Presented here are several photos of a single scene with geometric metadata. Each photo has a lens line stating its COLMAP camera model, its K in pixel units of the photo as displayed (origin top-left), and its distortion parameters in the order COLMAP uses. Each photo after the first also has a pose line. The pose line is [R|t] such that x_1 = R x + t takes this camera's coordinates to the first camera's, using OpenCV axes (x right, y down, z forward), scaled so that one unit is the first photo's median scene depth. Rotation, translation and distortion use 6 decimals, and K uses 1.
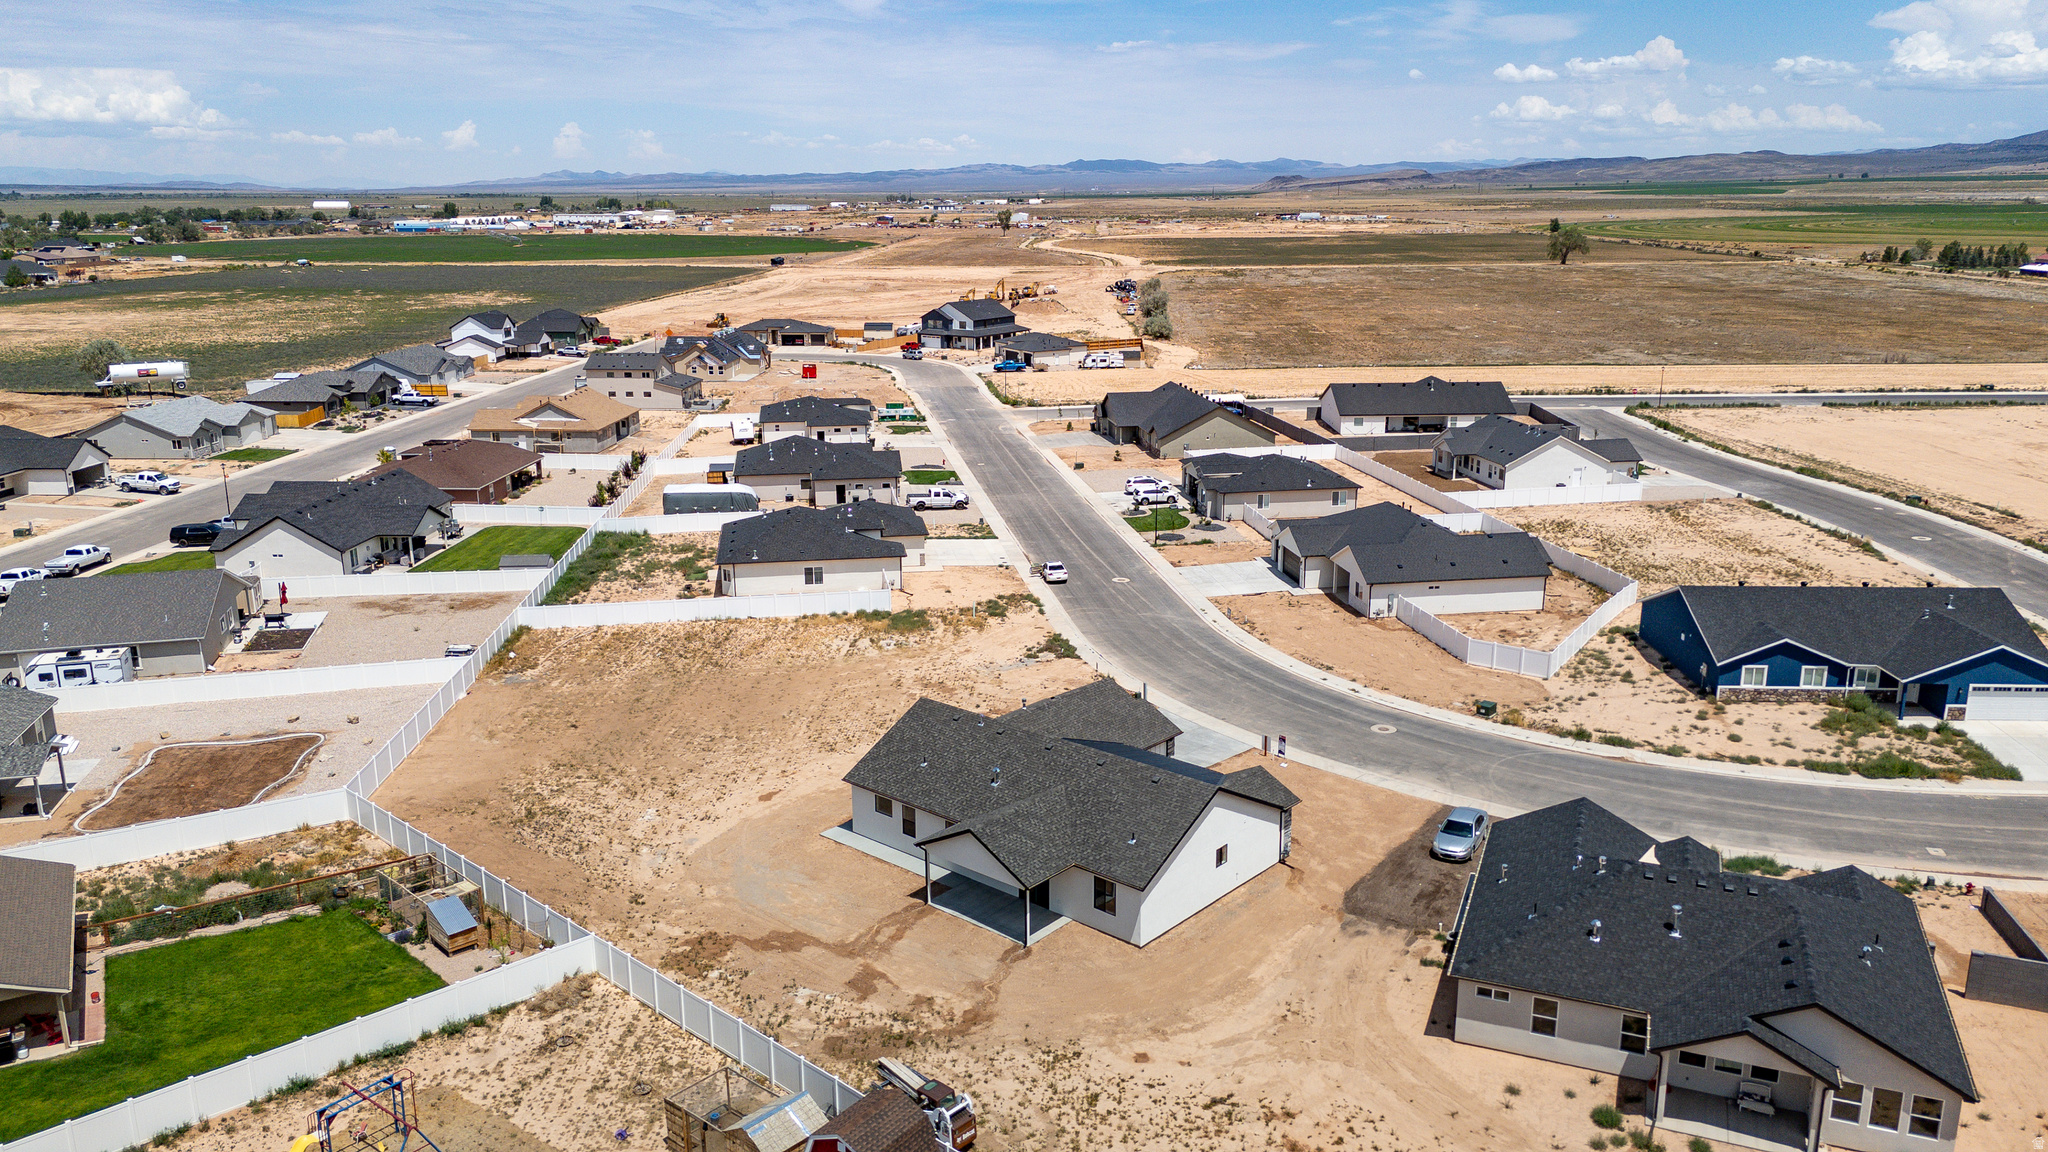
lens RADIAL K [[1499.7, 0, 1037.1], [0, 1499.7, 588.7], [0, 0, 1]] dist [0.087054, -0.087367]
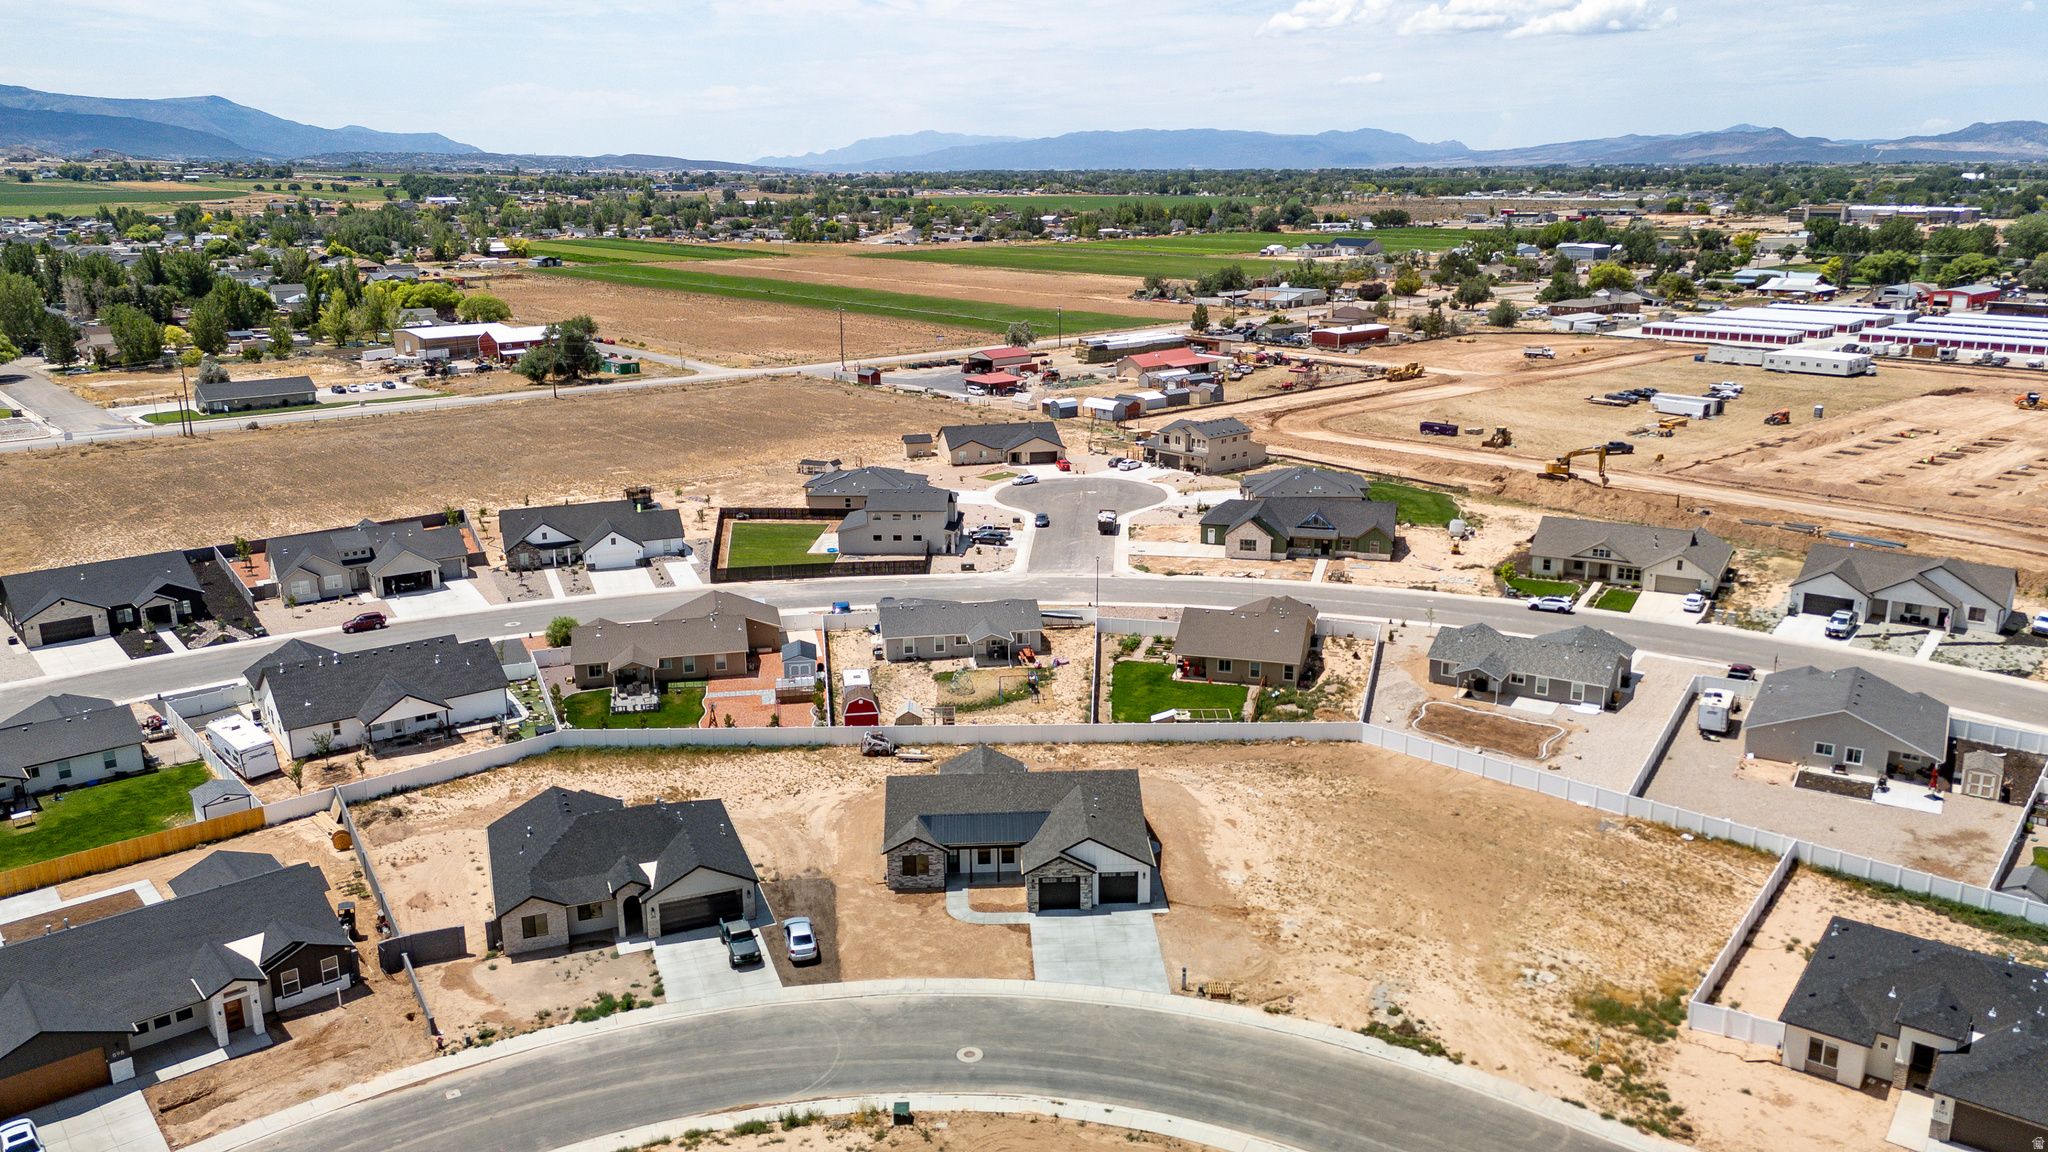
lens RADIAL K [[1499.7, 0, 1025.8], [0, 1499.7, 588.6], [0, 0, 1]] dist [0.087054, -0.087367]
pose [[-0.728875, 0.196635, -0.655801, 0.352964], [-0.163059, 0.880448, 0.445222, -0.272603], [0.664945, 0.431446, -0.609674, 0.675172]]
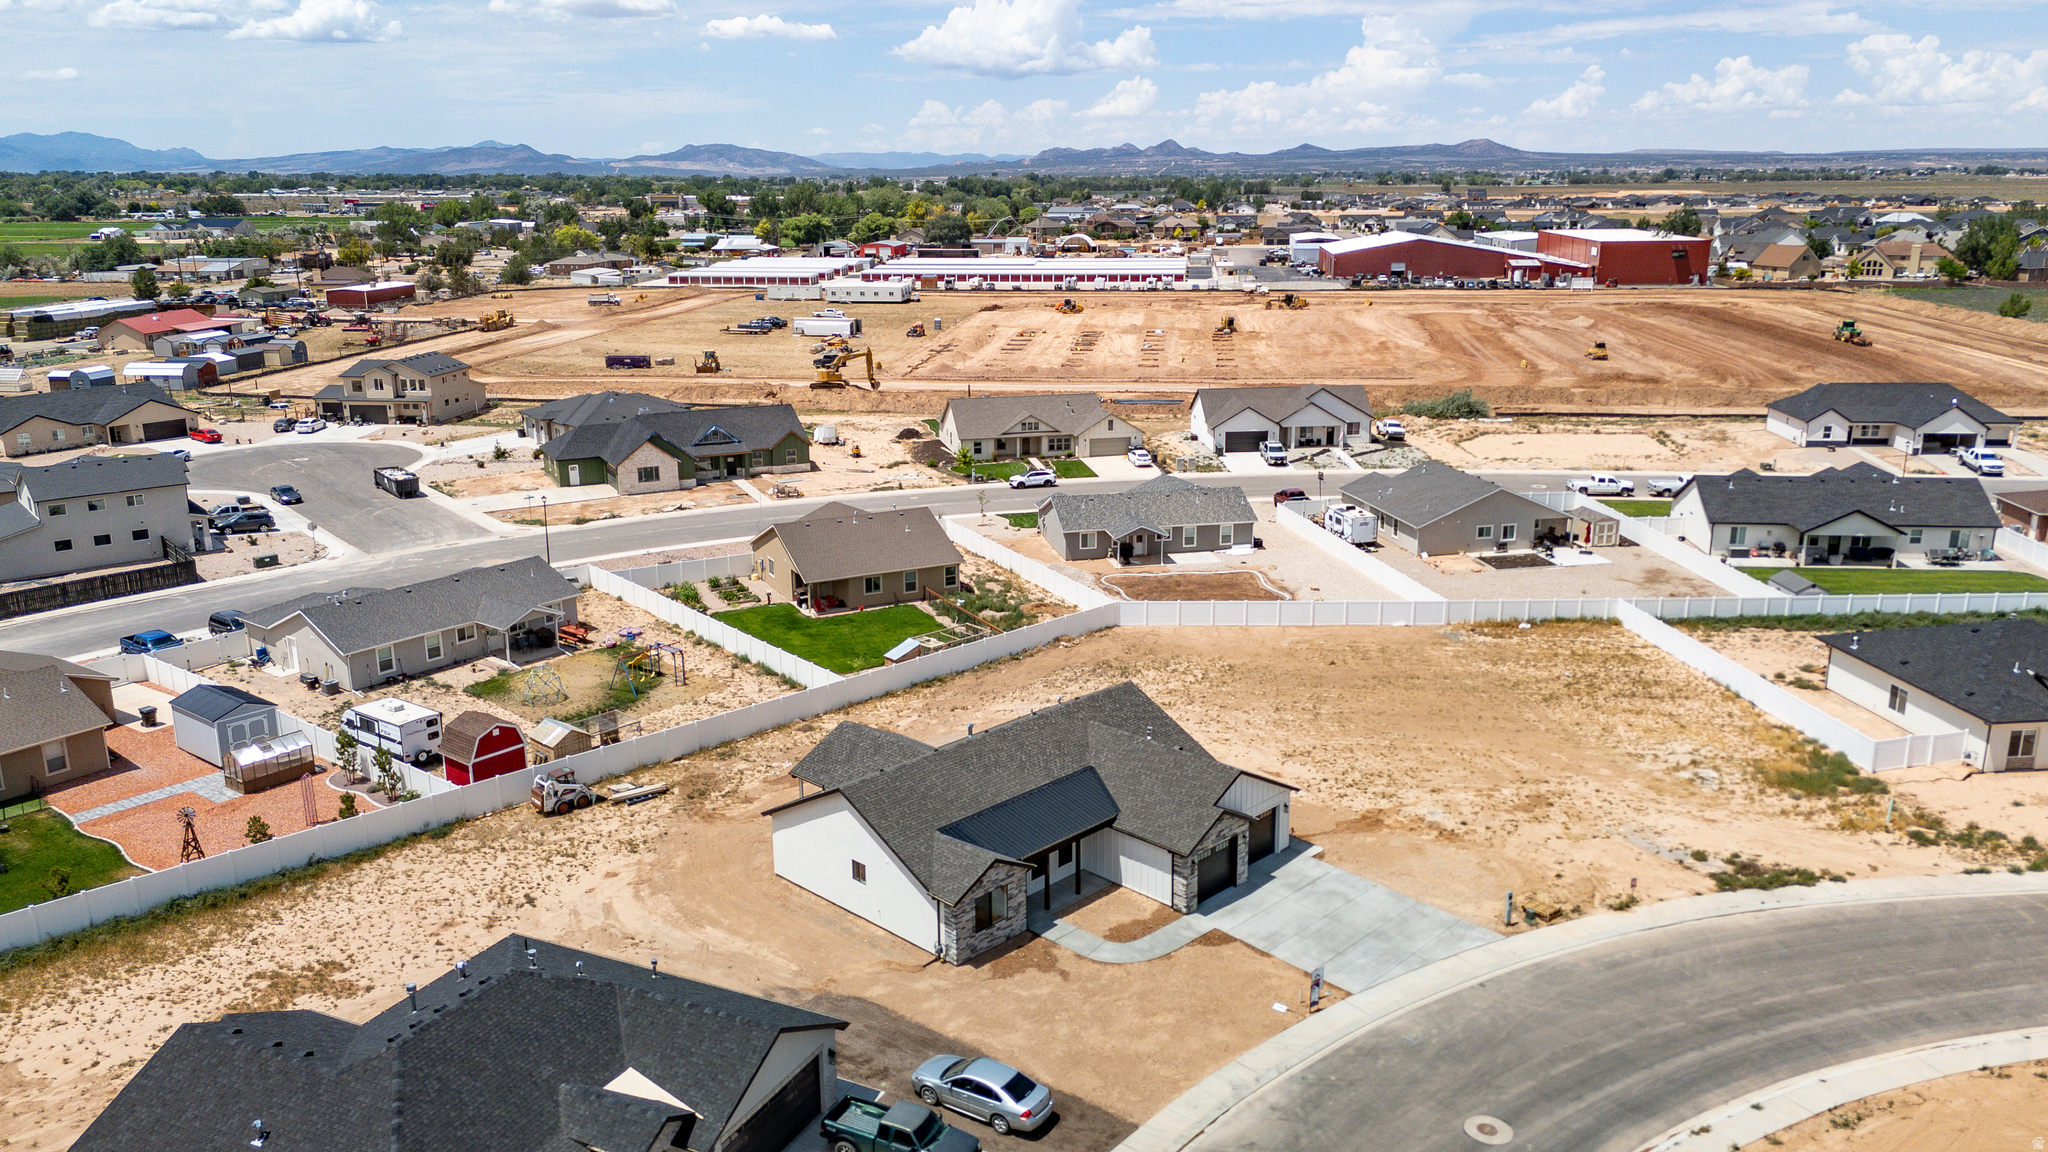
lens RADIAL K [[1499.7, 0, 1035.5], [0, 1499.7, 578.3], [0, 0, 1]] dist [0.087054, -0.087367]
pose [[-0.058071, 0.265727, -0.962298, 0.328878], [-0.251517, 0.928936, 0.271693, -0.092753], [0.966109, 0.257811, 0.012890, 0.356721]]
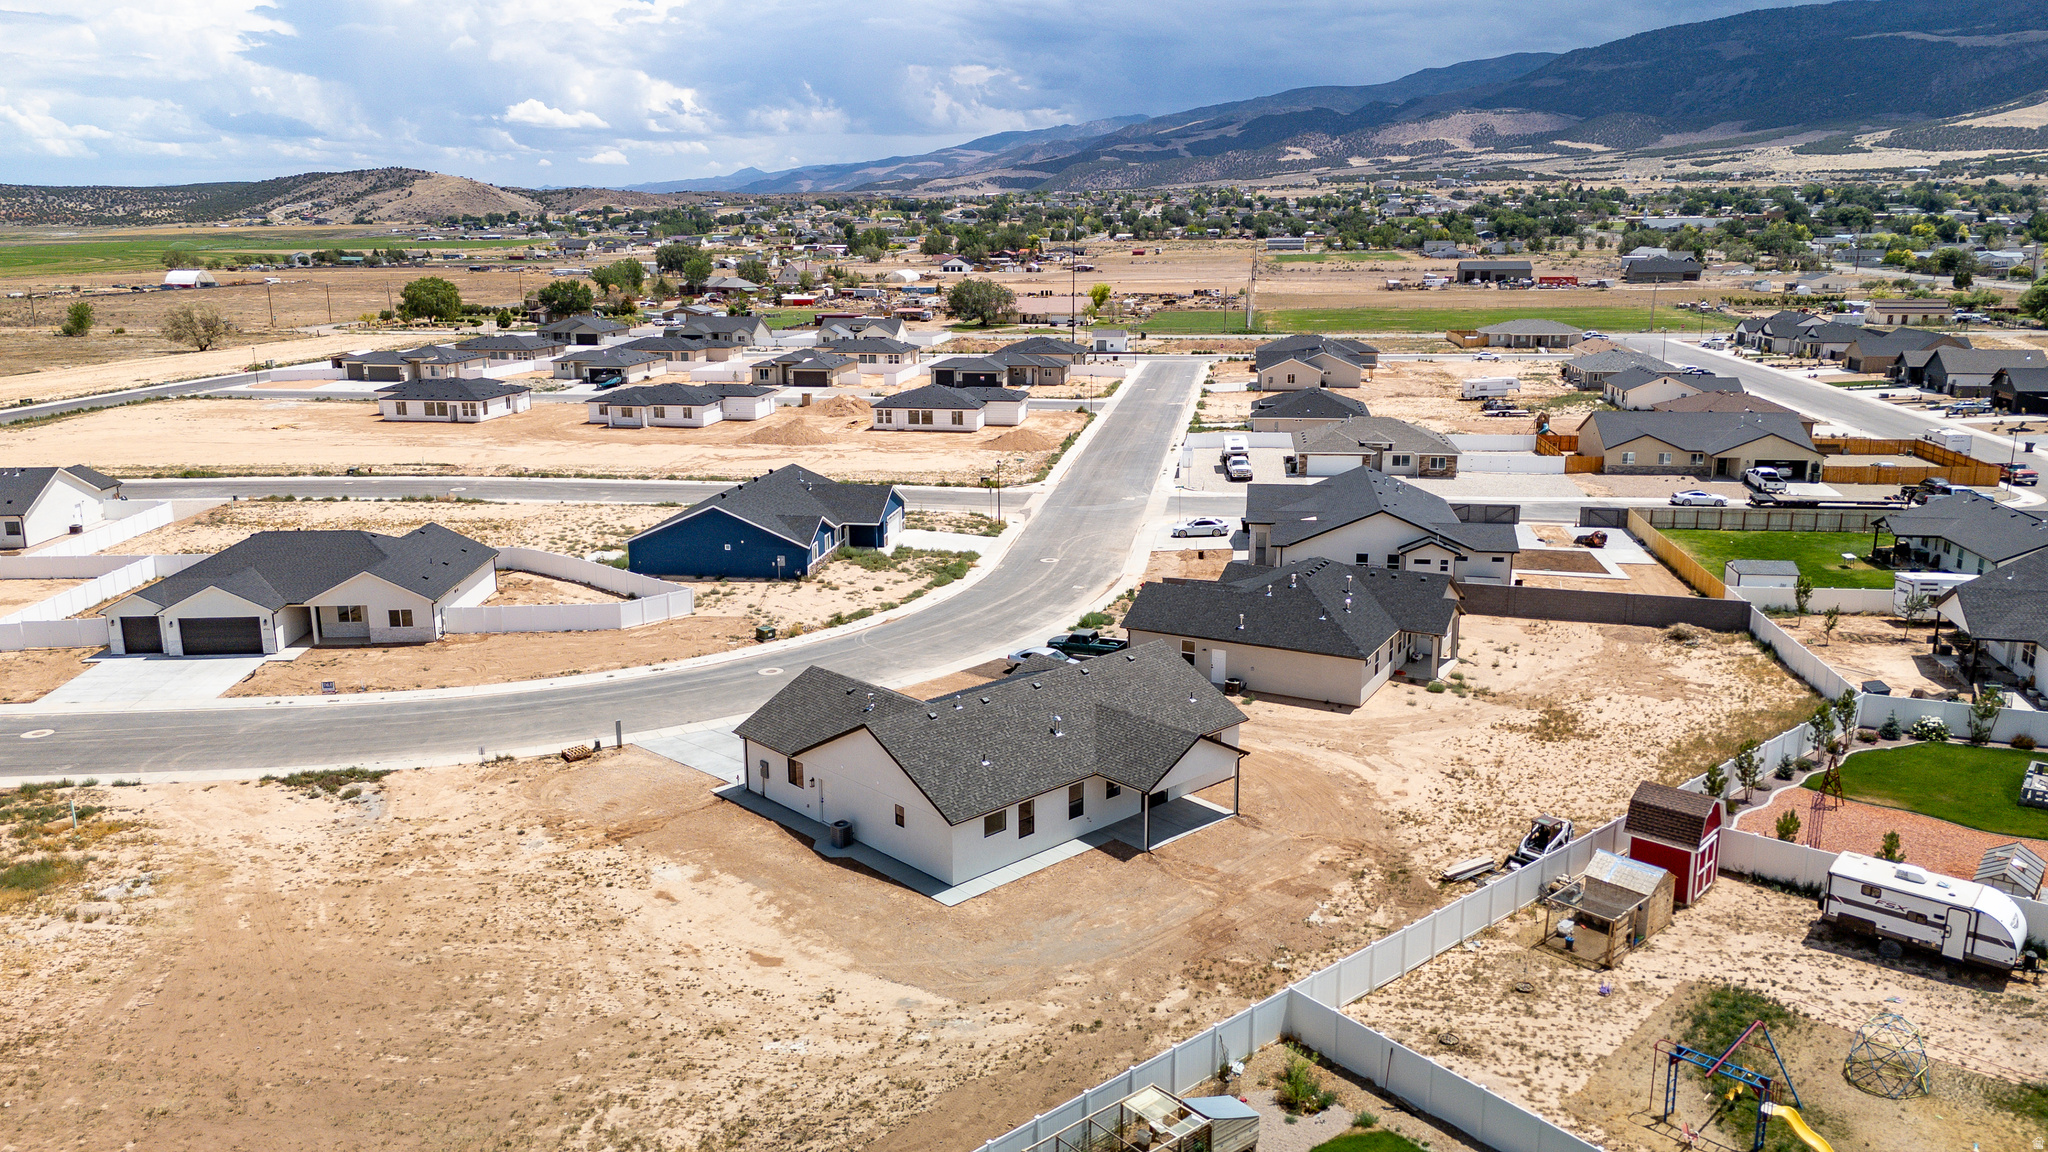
lens RADIAL K [[1499.7, 0, 1033.5], [0, 1499.7, 568.3], [0, 0, 1]] dist [0.087054, -0.087367]
pose [[0.101590, -0.220259, 0.970137, -0.325714], [0.262738, 0.946498, 0.187378, -0.052386], [-0.959504, 0.235856, 0.154025, 0.300995]]
